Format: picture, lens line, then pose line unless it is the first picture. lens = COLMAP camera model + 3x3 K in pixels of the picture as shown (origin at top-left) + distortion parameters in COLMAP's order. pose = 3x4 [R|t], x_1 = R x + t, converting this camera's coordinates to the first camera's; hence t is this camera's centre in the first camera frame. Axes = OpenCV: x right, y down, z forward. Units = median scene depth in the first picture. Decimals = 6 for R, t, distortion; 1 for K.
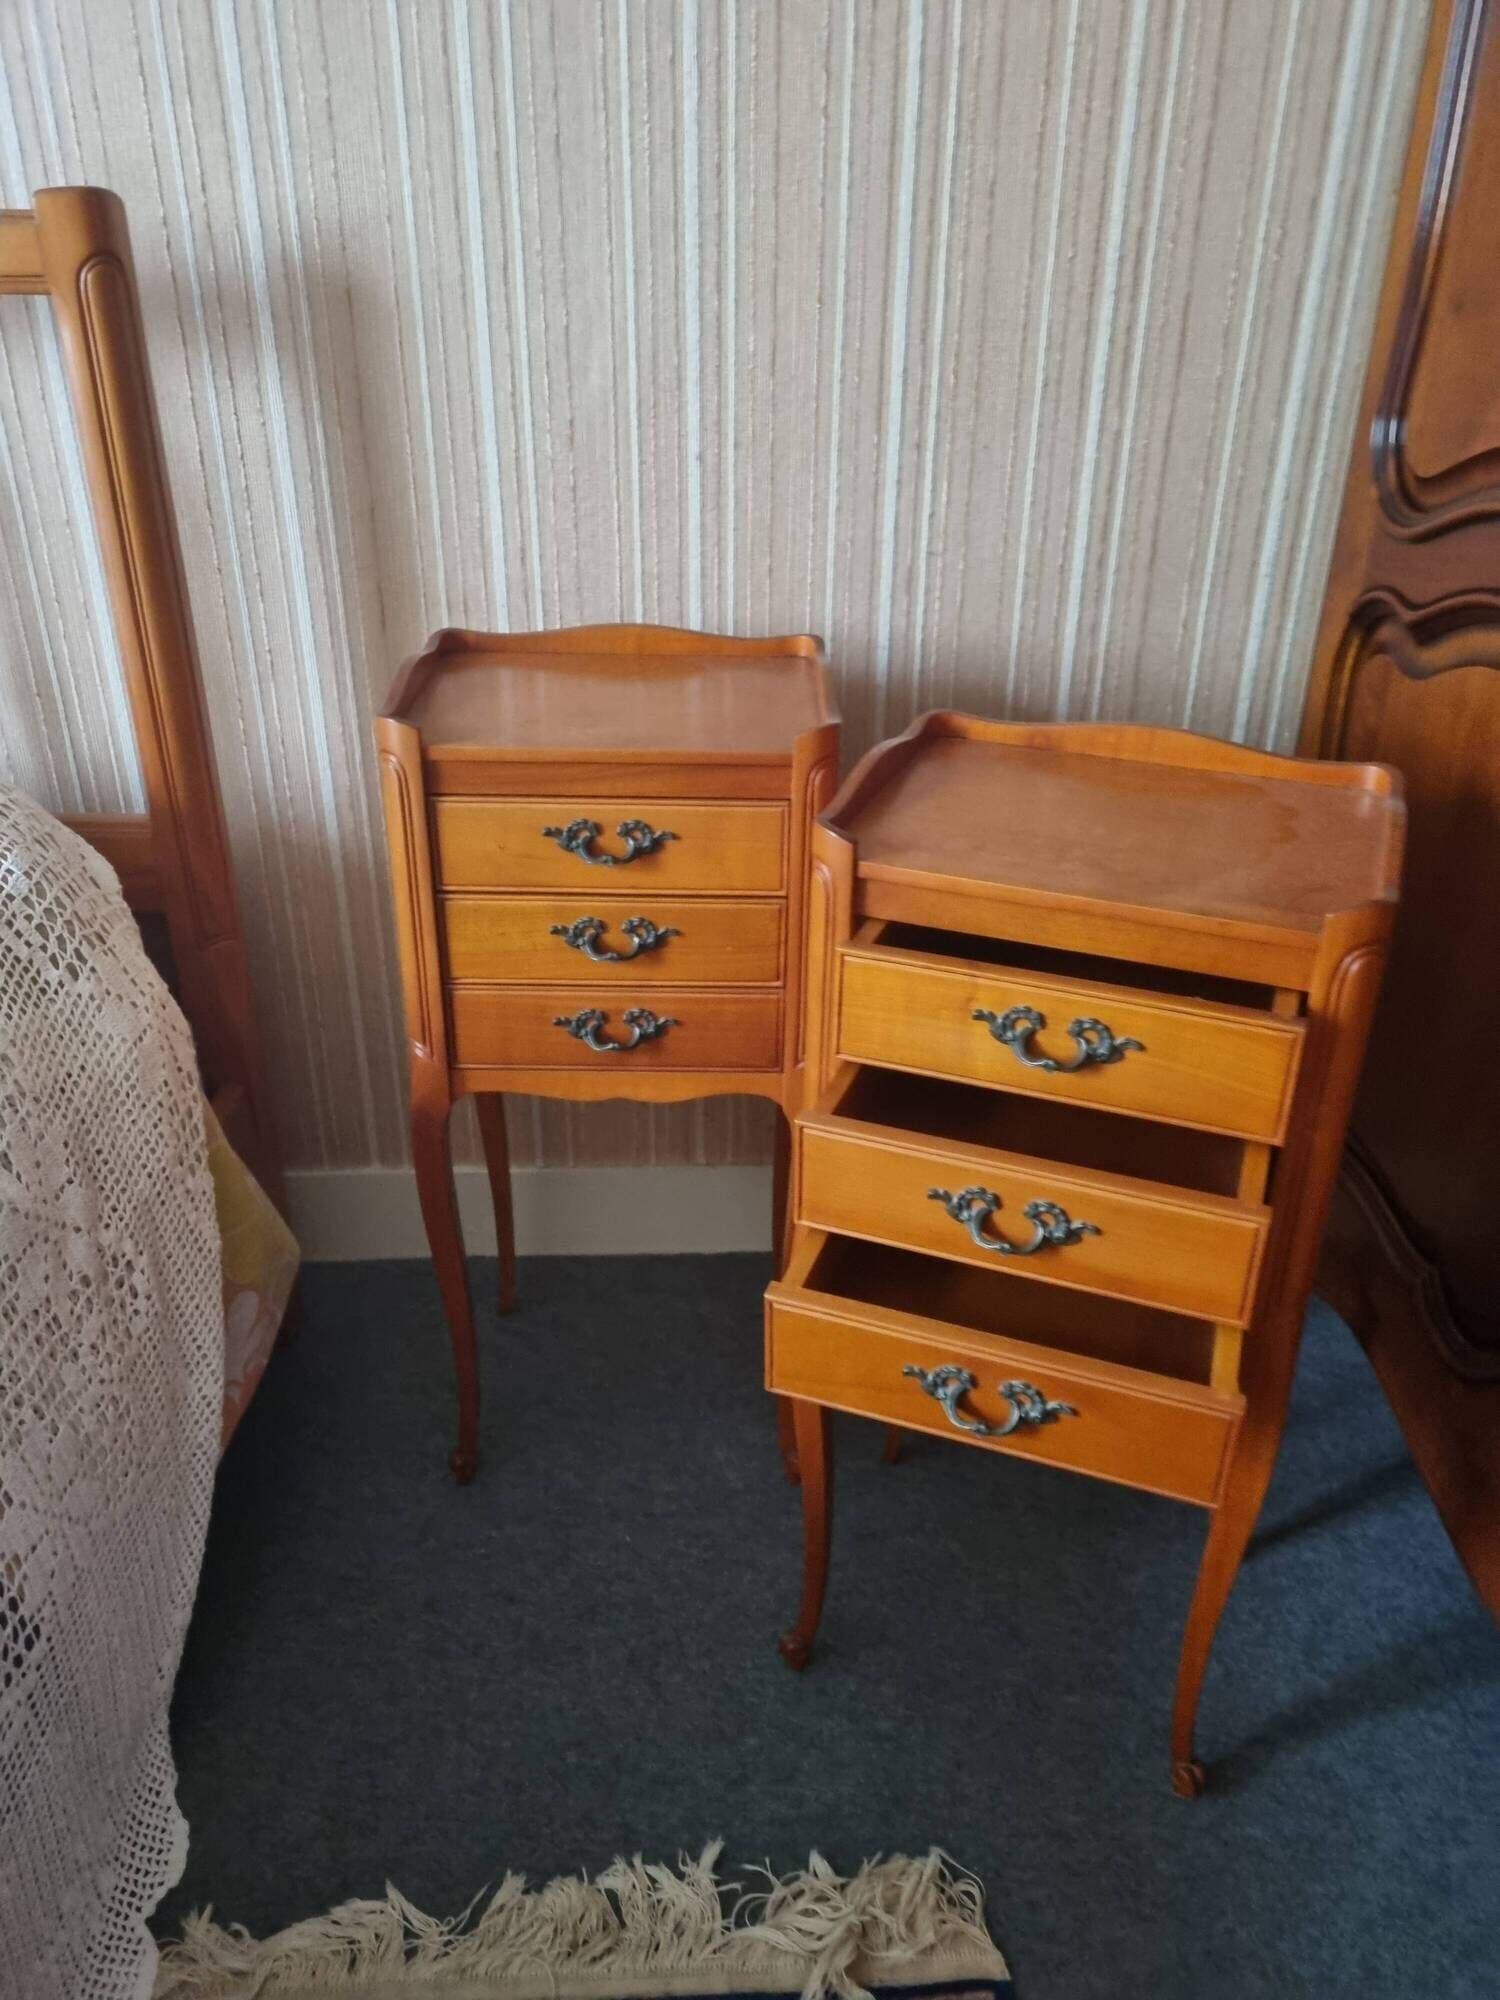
lens RADIAL K [[1482.5, 0, 786.8], [0, 1482.5, 1021.5], [0, 0, 1]] dist [0.033092, -0.006873]
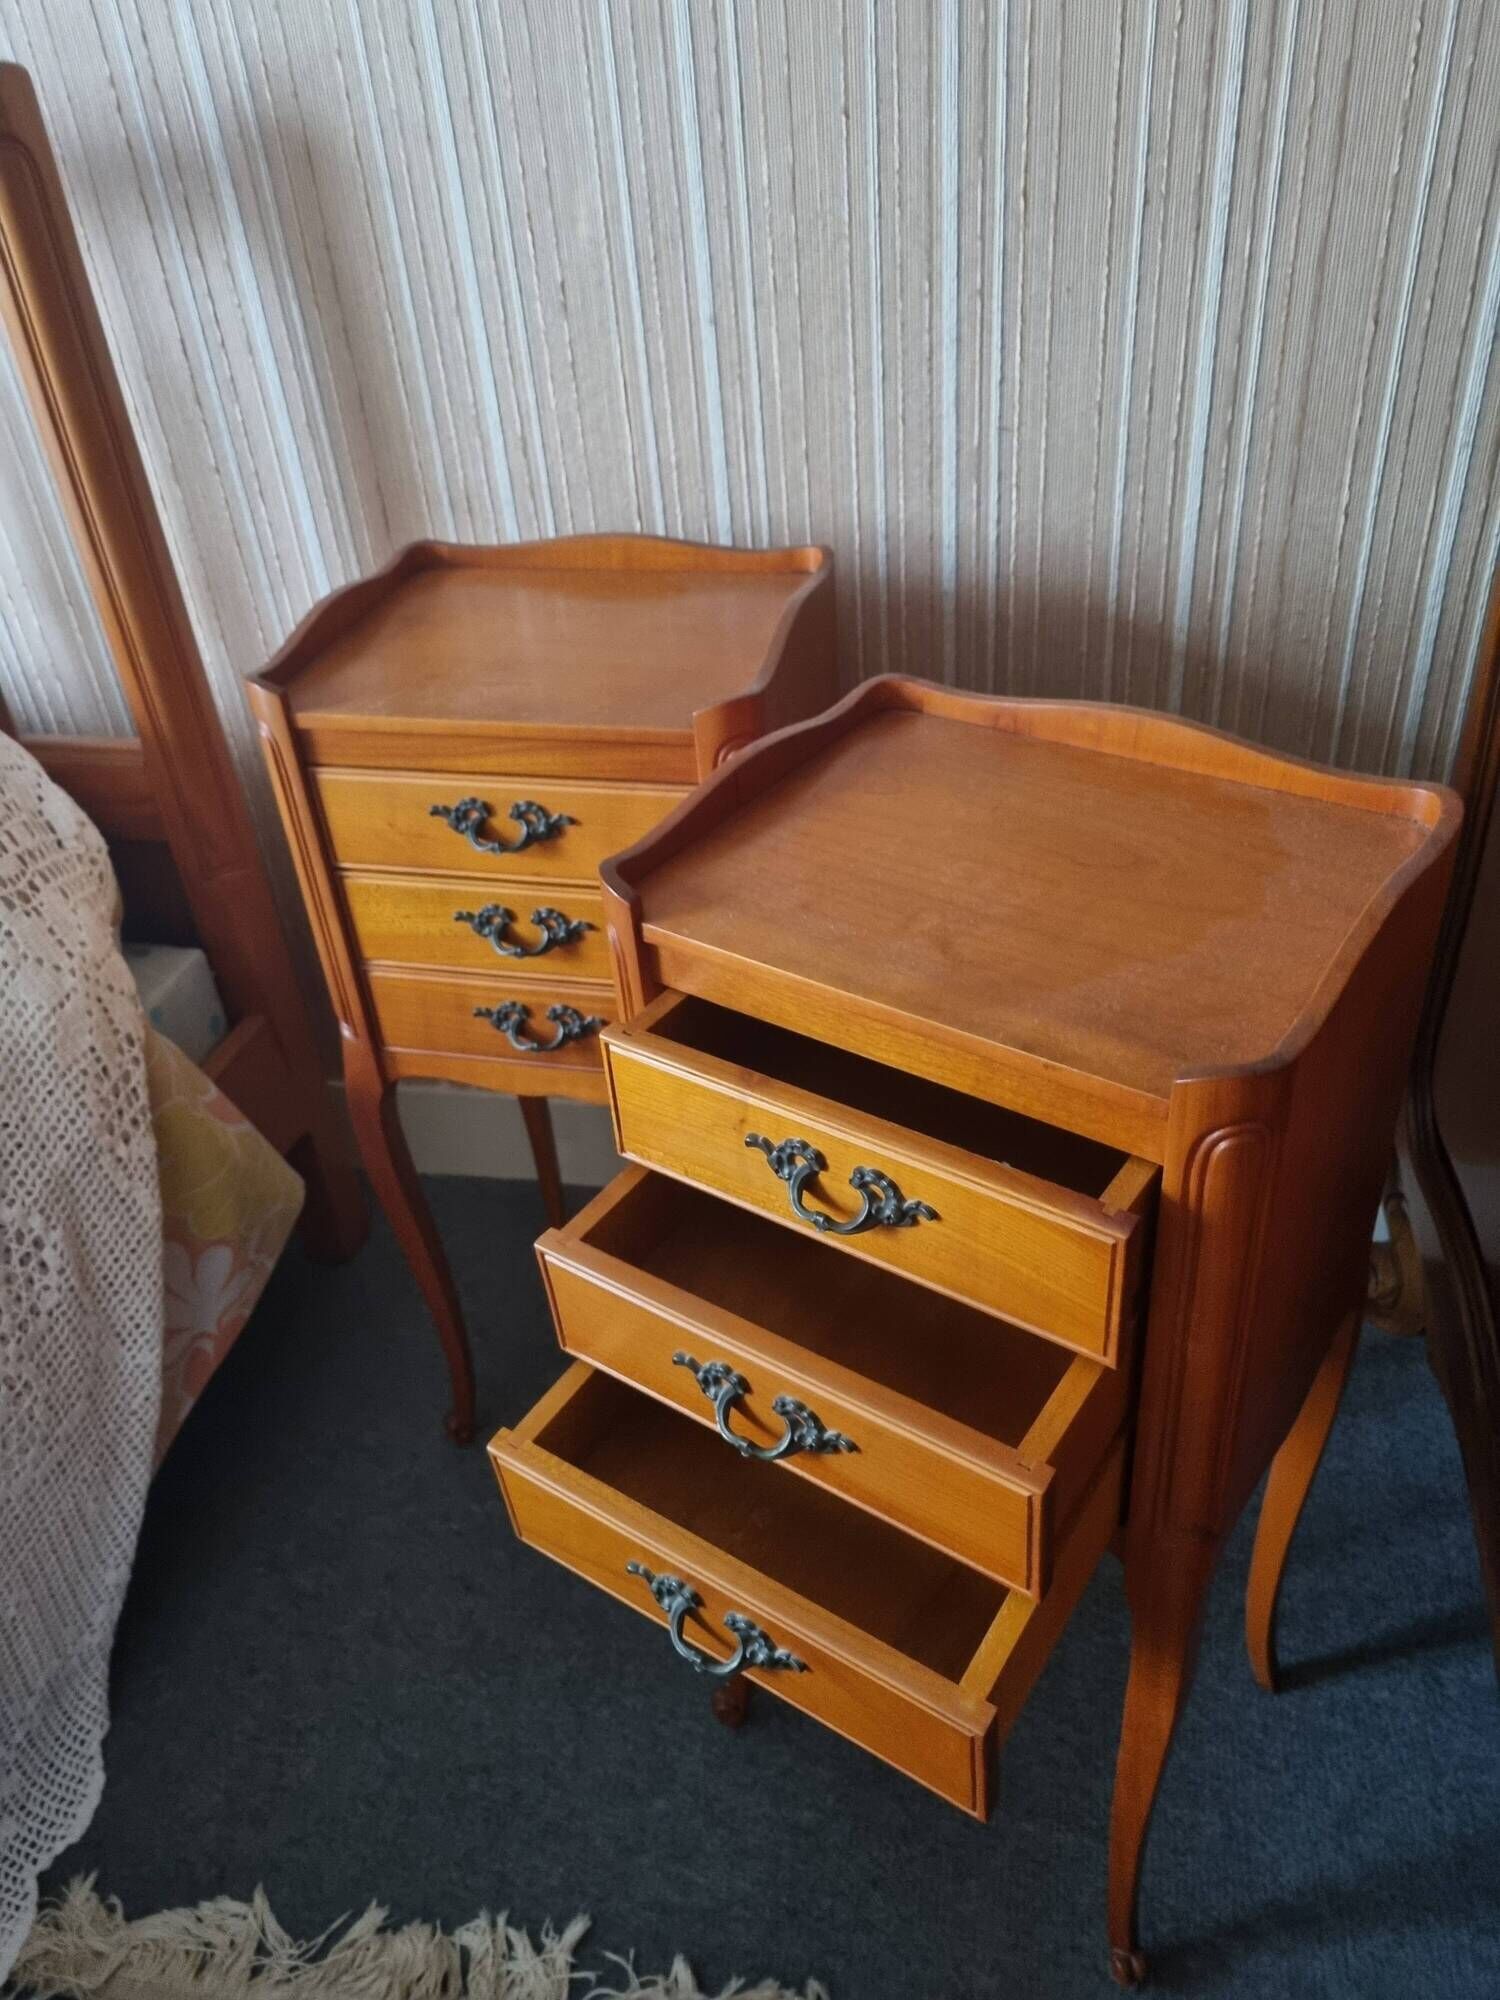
lens RADIAL K [[1500.3, 0, 770.2], [0, 1500.3, 997.5], [0, 0, 1]] dist [0.025969, -0.009748]
pose [[0.963119, 0.074370, -0.258595, 0.254400], [-0.041588, 0.990640, 0.130009, -0.137413], [0.265844, -0.114459, 0.957197, 0.193934]]
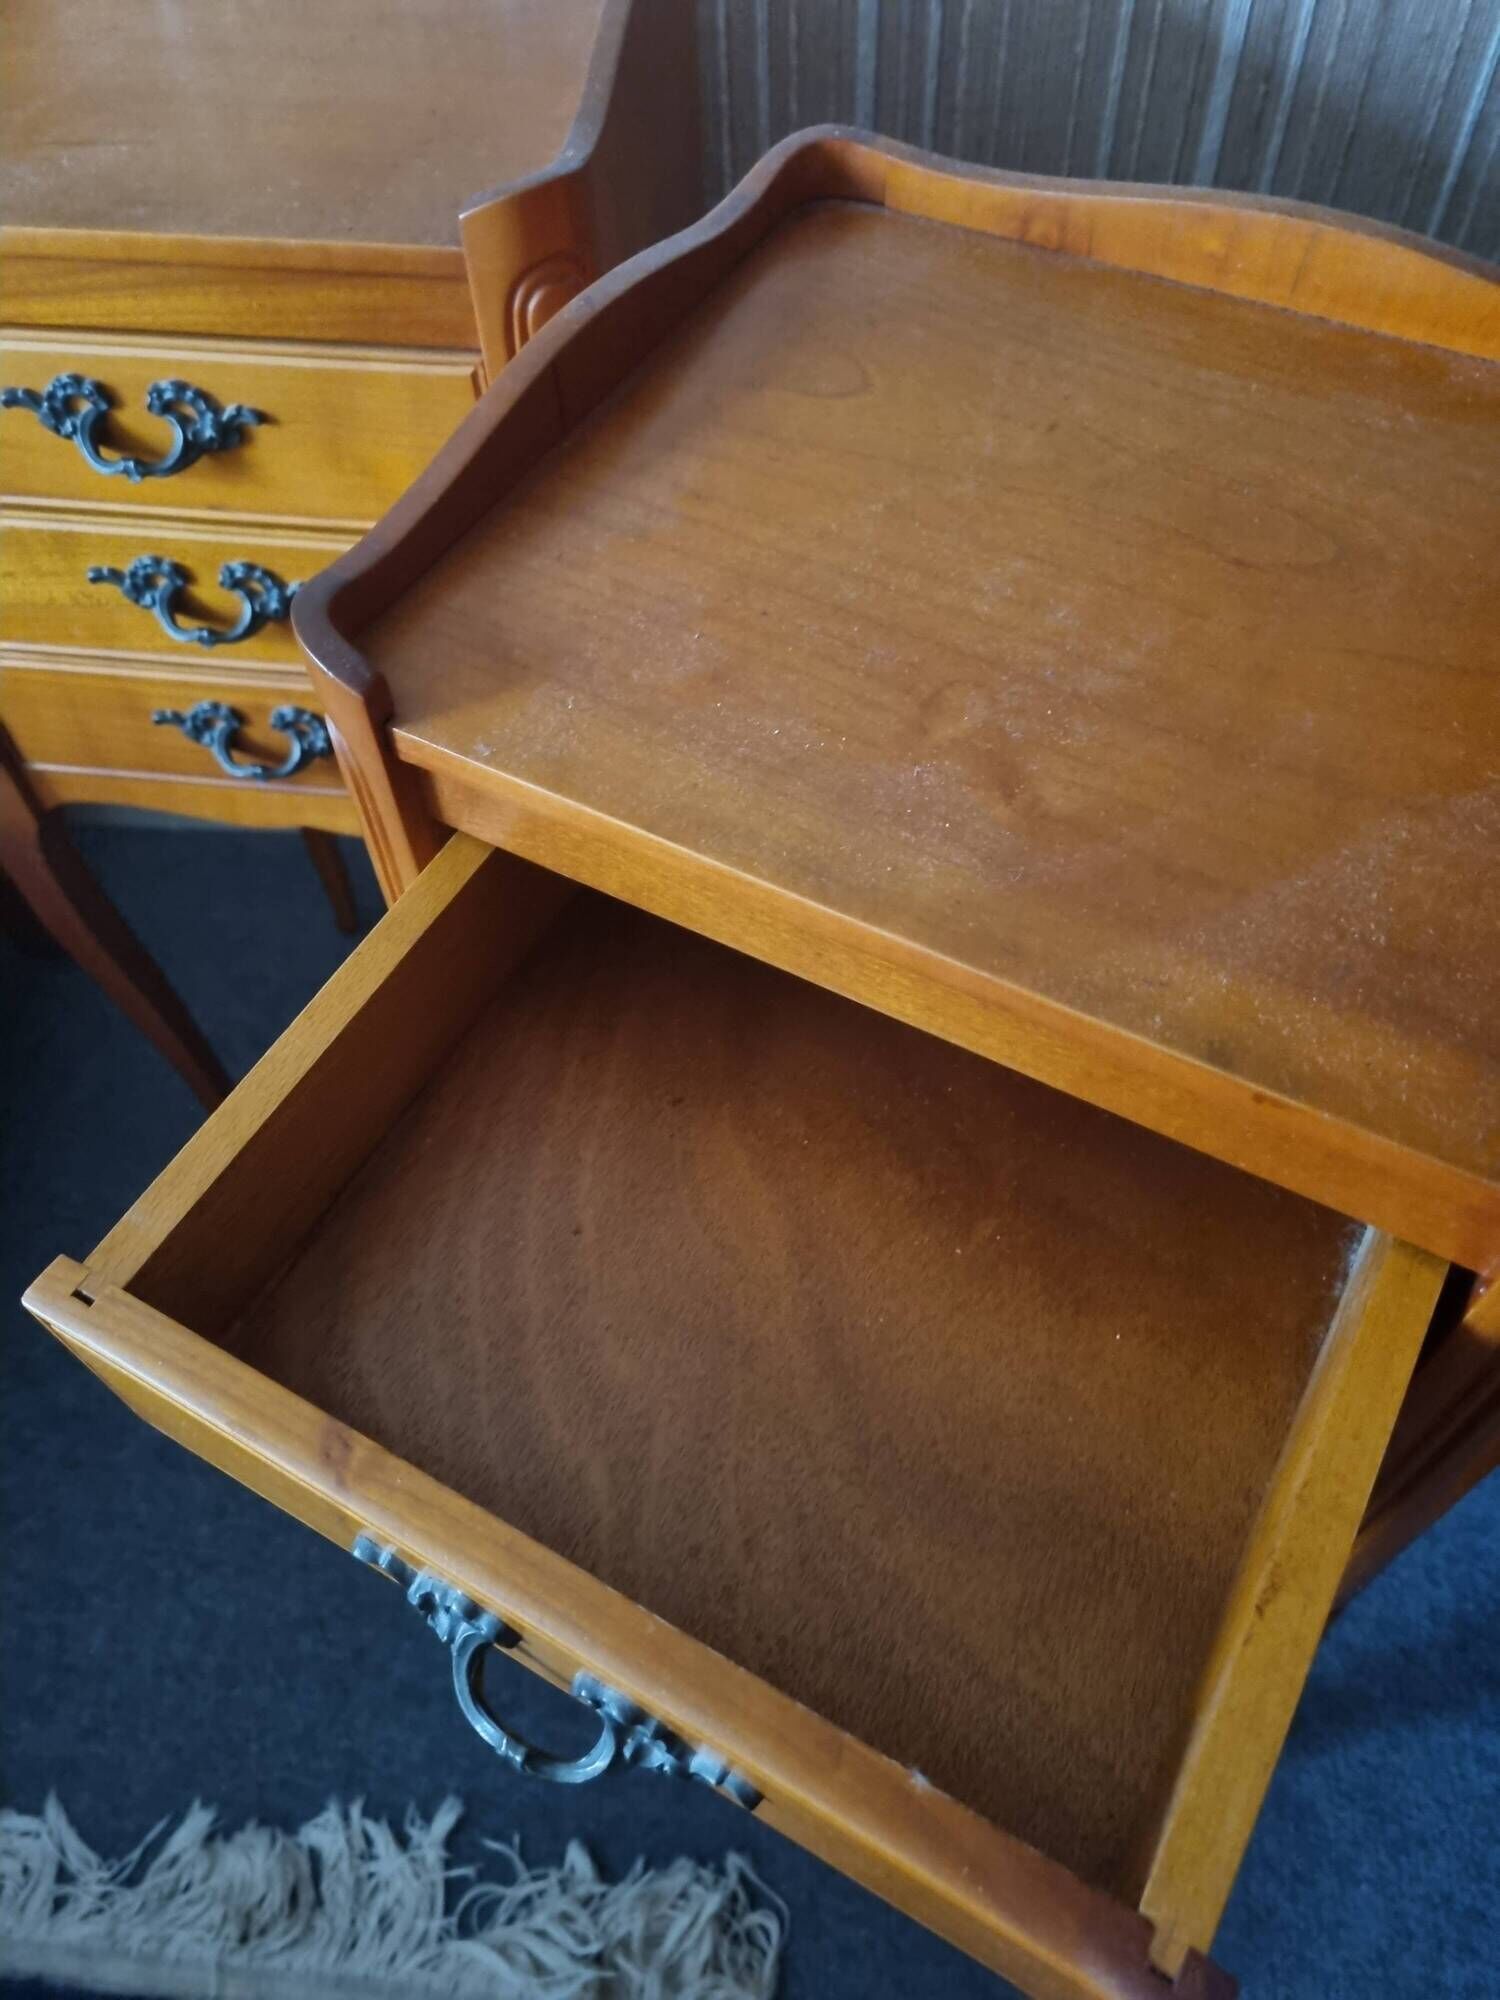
lens RADIAL K [[1523.5, 0, 742.0], [0, 1523.5, 992.8], [0, 0, 1]] dist [0.016247, -0.002038]
pose [[0.986462, 0.097030, -0.132201, 0.157613], [-0.027999, 0.893983, 0.447224, -0.179346], [0.161580, -0.437469, 0.884598, 0.490054]]
